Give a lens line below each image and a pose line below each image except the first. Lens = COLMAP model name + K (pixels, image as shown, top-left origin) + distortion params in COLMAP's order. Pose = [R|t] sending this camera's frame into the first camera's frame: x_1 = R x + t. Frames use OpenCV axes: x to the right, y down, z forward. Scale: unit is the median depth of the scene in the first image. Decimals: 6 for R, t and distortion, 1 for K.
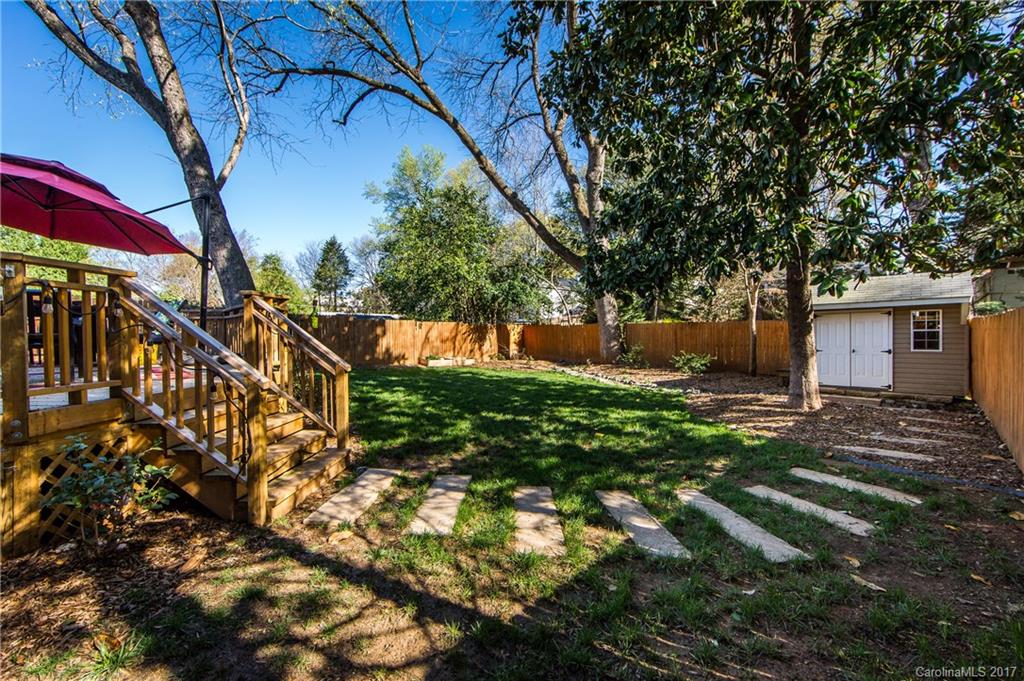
lens RADIAL K [[405.1, 0, 510.7], [0, 405.1, 341.2], [0, 0, 1]] dist [-0.011414, 0.000004]
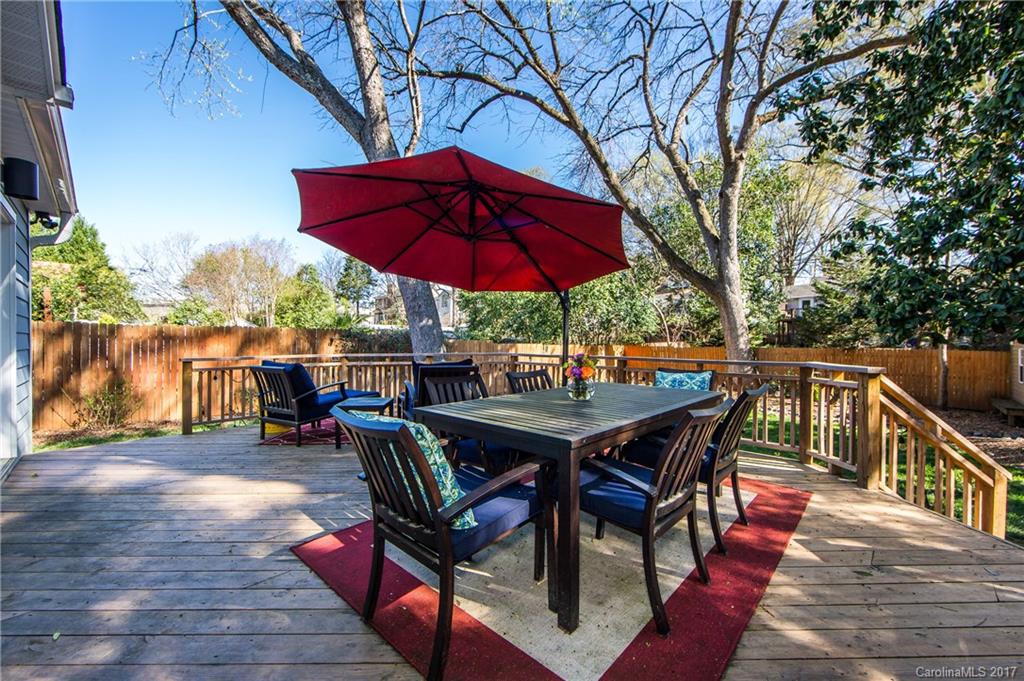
lens RADIAL K [[405.1, 0, 513.4], [0, 405.1, 339.7], [0, 0, 1]] dist [-0.011414, 0.000004]
pose [[0.999473, 0.004596, 0.032137, -0.332507], [-0.003888, 0.999749, -0.022047, -0.039152], [-0.032231, 0.021911, 0.999240, 0.077907]]
